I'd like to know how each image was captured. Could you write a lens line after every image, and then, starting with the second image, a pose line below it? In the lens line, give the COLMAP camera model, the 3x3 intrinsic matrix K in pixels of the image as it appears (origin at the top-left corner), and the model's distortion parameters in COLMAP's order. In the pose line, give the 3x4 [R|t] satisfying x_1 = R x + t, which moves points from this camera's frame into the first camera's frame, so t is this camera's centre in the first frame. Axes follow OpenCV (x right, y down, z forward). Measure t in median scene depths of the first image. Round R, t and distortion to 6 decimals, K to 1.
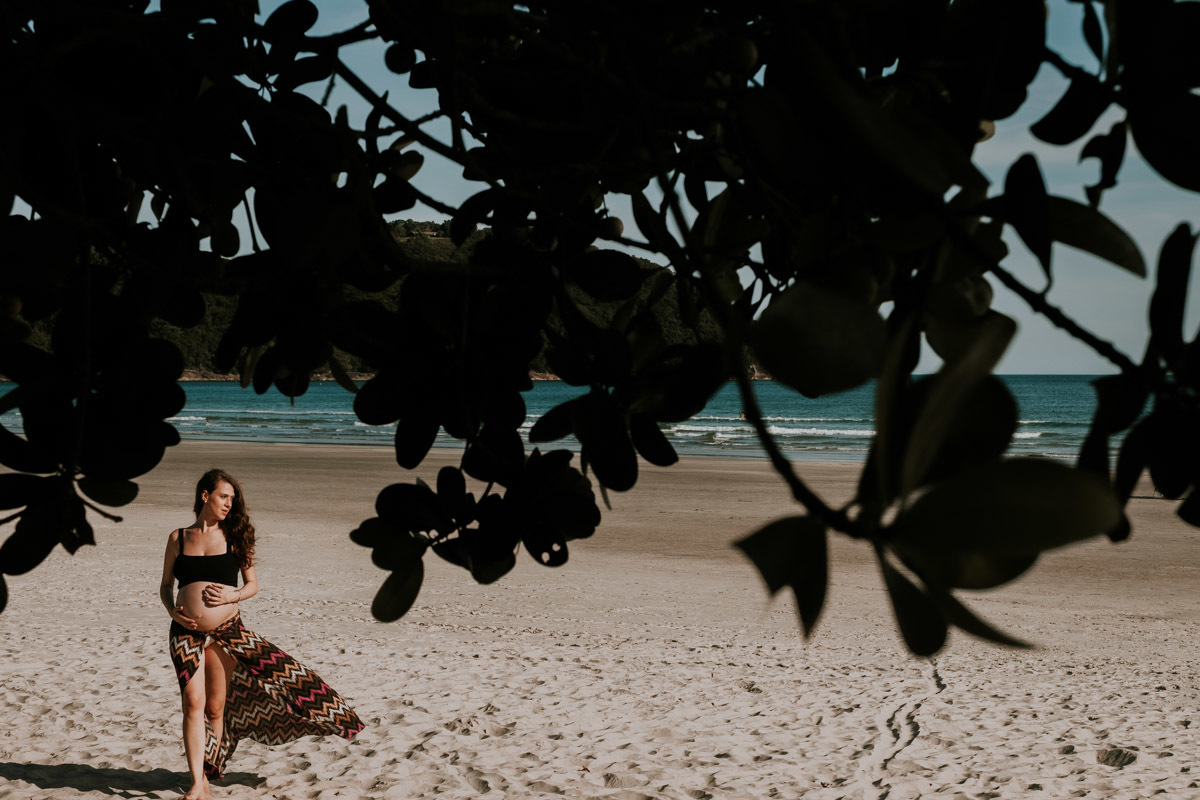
lens RADIAL K [[2124.0, 0, 600.7], [0, 2124.0, 400.3], [0, 0, 1]] dist [0.008917, 0.000000]
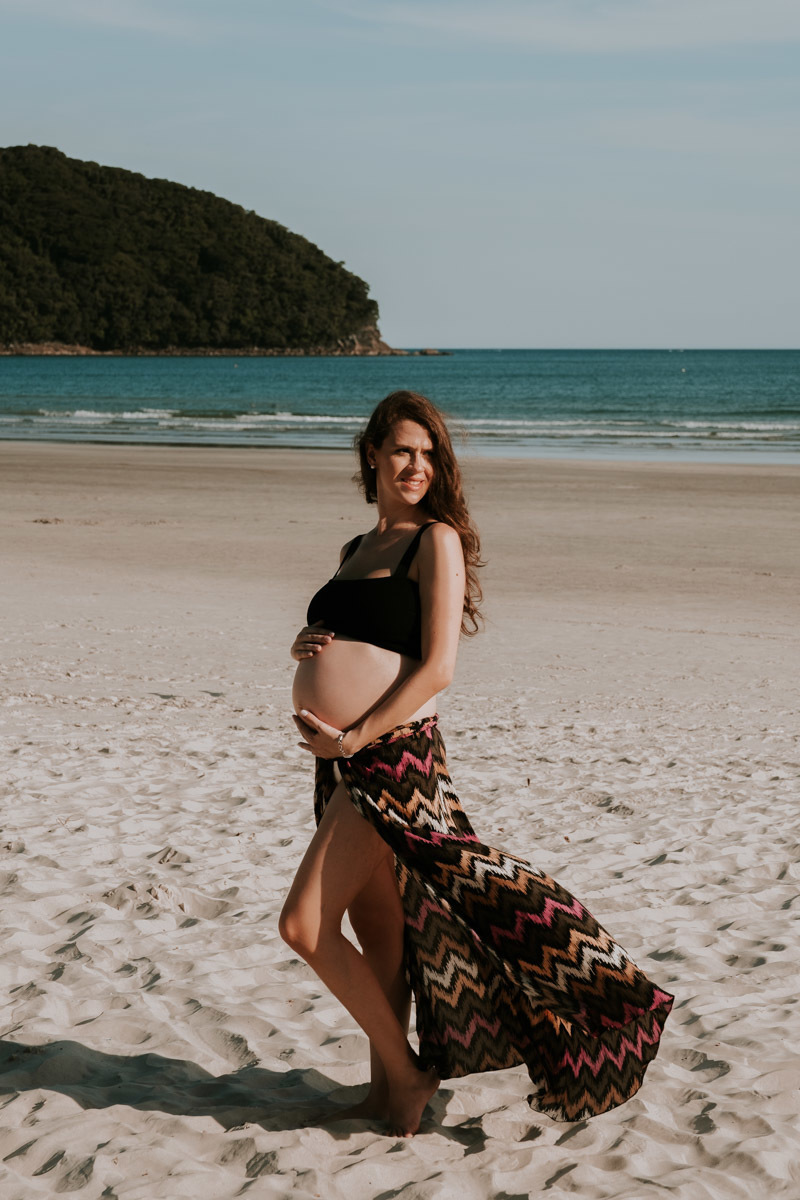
lens RADIAL K [[2824.8, 0, 399.2], [0, 2824.8, 600.3], [0, 0, 1]] dist [0.028496, 0.000000]
pose [[0.996146, -0.005968, 0.087510, -0.056035], [-0.000783, 0.997038, 0.076909, 0.025430], [-0.087709, -0.076681, 0.993190, 0.287938]]
